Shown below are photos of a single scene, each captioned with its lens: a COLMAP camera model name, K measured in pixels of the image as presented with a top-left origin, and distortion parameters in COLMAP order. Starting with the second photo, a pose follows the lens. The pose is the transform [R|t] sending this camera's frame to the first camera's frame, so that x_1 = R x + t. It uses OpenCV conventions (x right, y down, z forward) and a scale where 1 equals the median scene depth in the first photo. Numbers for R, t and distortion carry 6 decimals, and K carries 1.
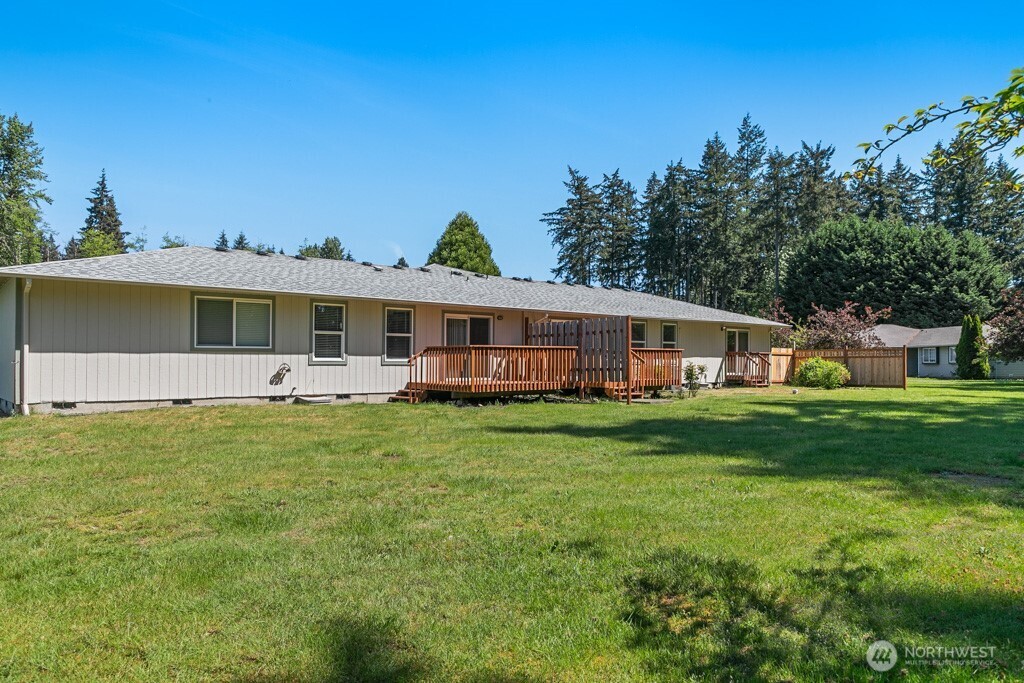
lens RADIAL K [[693.8, 0, 507.9], [0, 693.8, 339.2], [0, 0, 1]] dist [-0.003270, -0.002950]
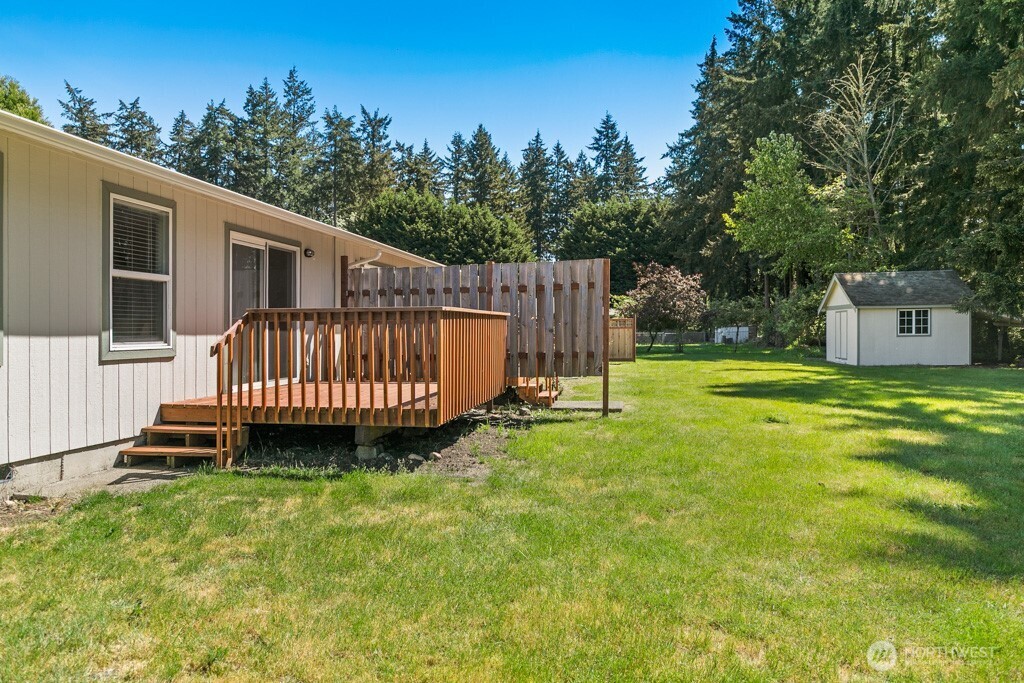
lens RADIAL K [[693.8, 0, 505.1], [0, 693.8, 322.7], [0, 0, 1]] dist [-0.003270, -0.002950]
pose [[0.764257, -0.000537, 0.644911, -0.048820], [-0.012323, 0.999805, 0.015436, 0.001993], [-0.644794, -0.019744, 0.764101, 0.120429]]
